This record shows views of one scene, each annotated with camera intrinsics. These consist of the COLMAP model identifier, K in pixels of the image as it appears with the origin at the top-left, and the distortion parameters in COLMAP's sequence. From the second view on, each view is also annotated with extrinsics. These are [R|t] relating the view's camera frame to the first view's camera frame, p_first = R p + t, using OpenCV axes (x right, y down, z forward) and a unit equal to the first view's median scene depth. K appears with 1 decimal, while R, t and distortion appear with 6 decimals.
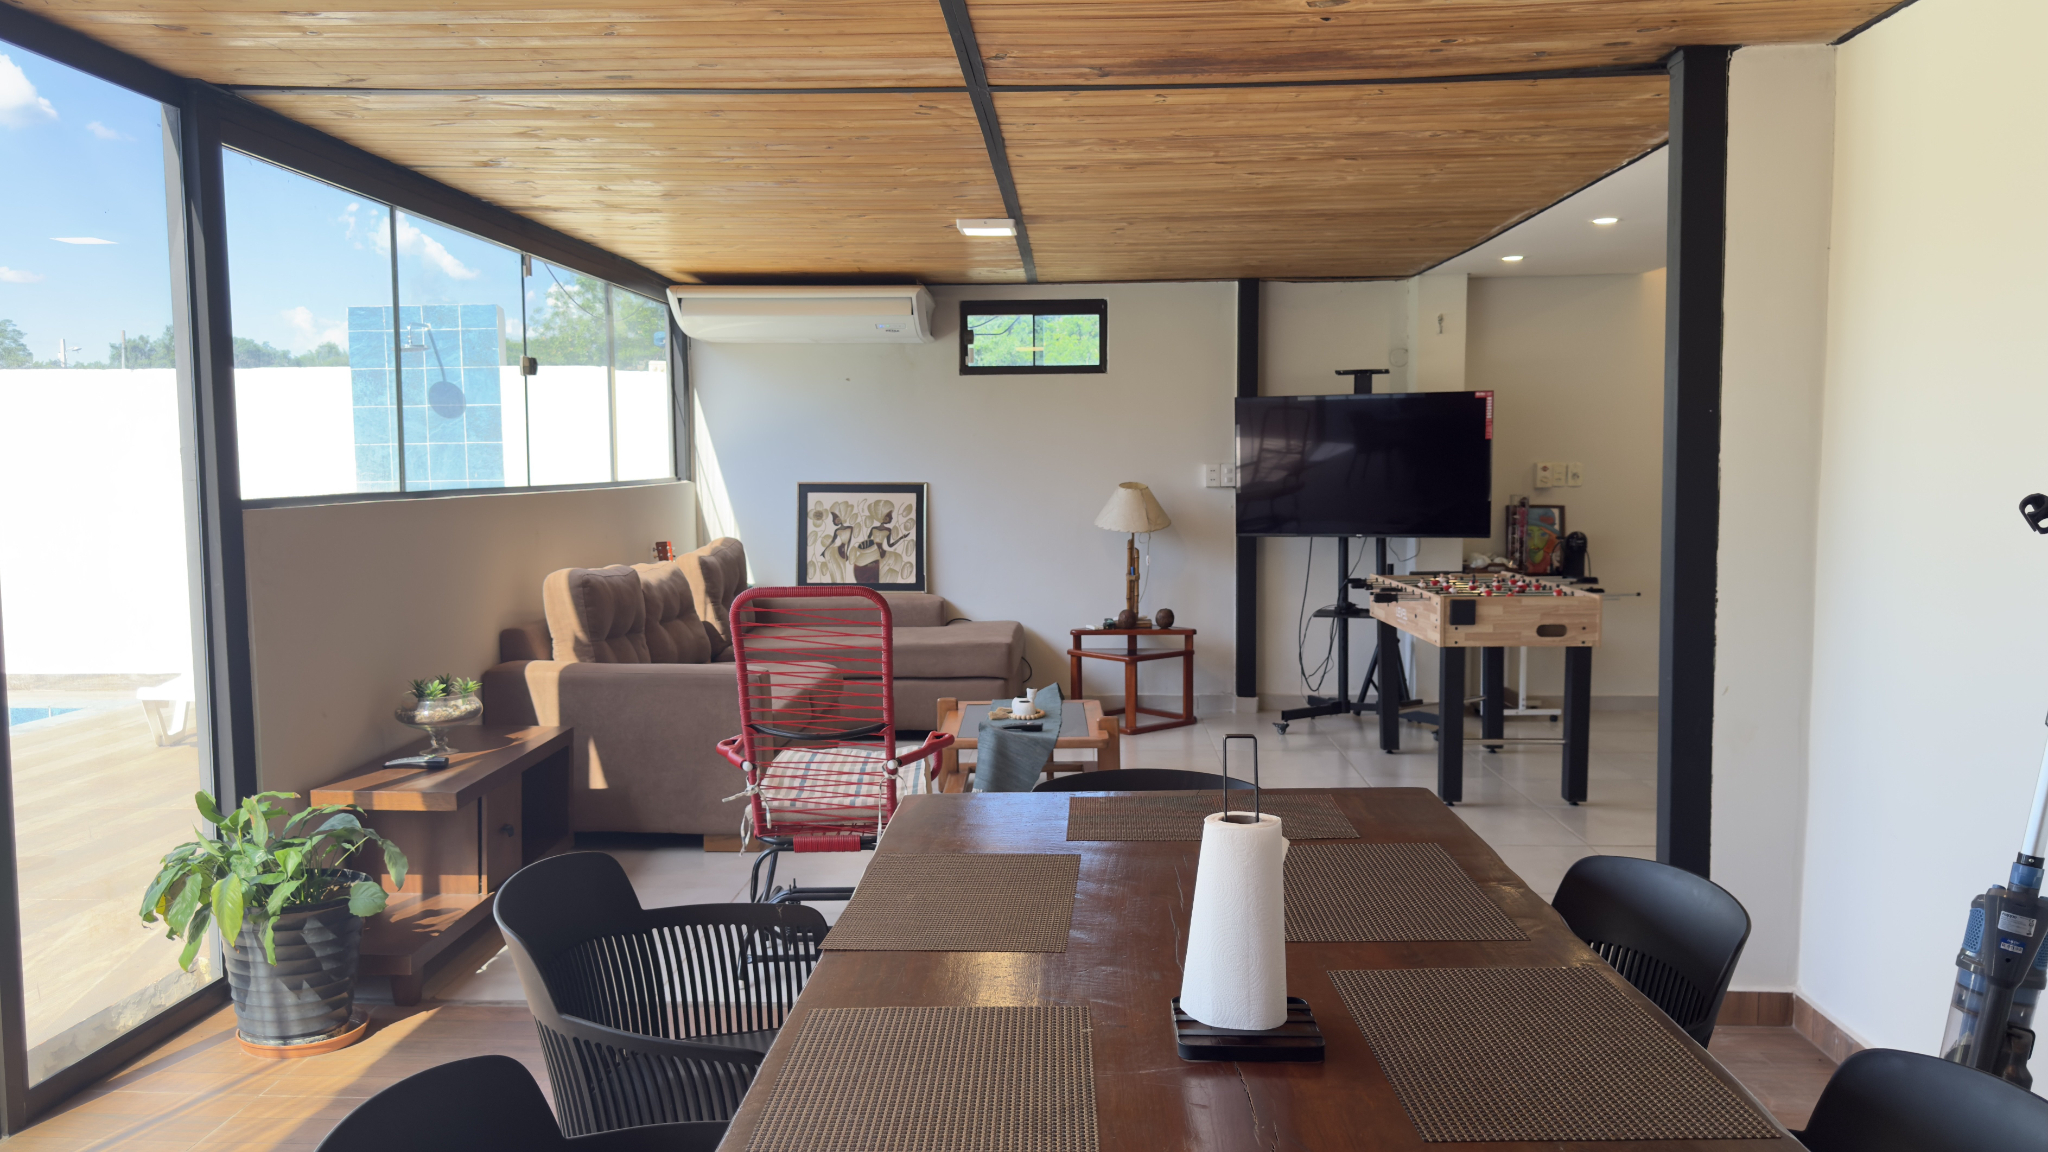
lens RADIAL K [[1543.1, 0, 1024.0], [0, 1543.1, 576.0], [0, 0, 1]] dist [0.131697, -0.198503]
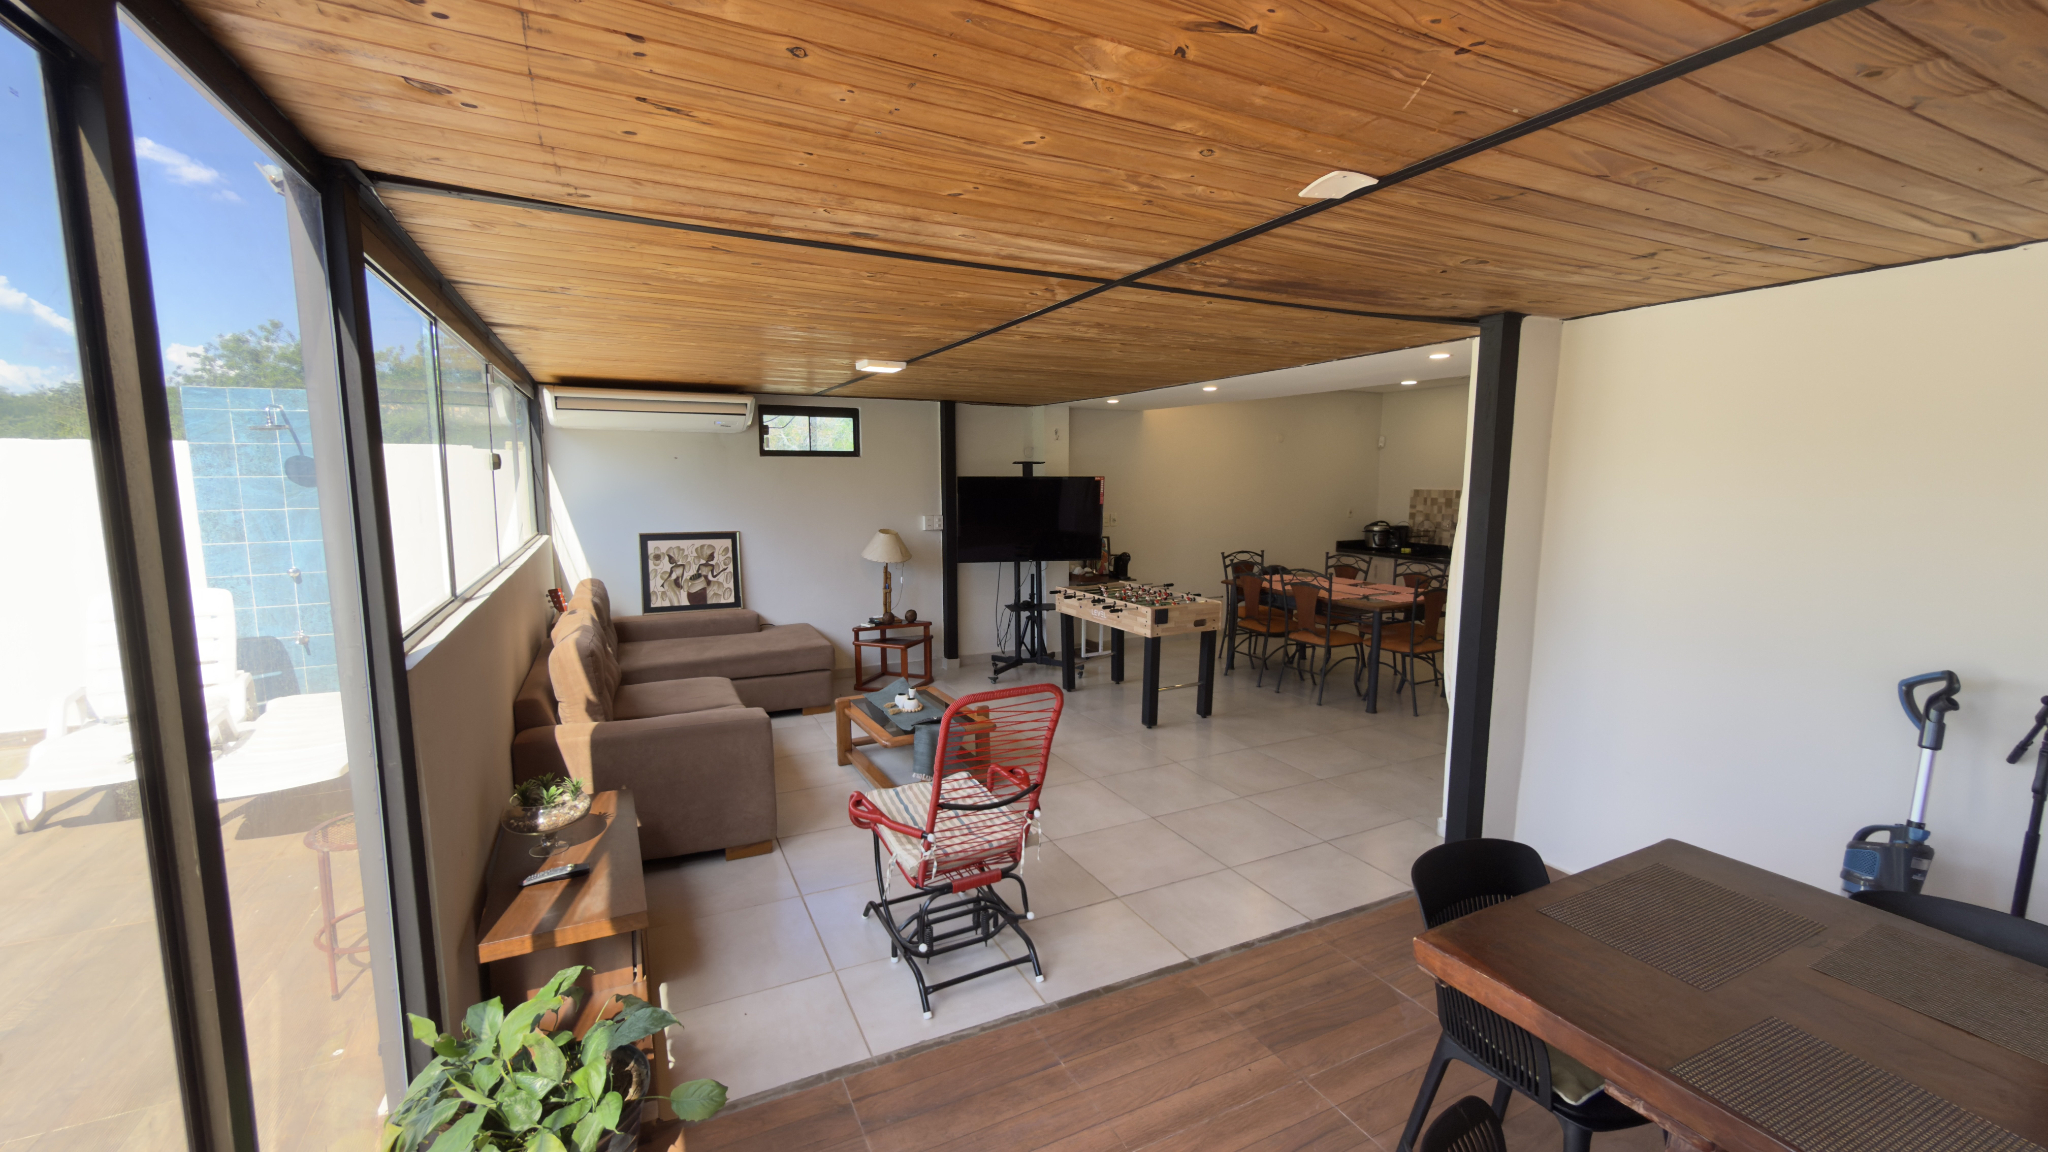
lens RADIAL K [[824.8, 0, 1030.2], [0, 824.8, 573.2], [0, 0, 1]] dist [0.010608, -0.000094]
pose [[0.876038, -0.047514, 0.479896, -0.196147], [0.028352, 0.998488, 0.047105, -0.050472], [-0.481408, -0.027659, 0.876060, 0.203472]]
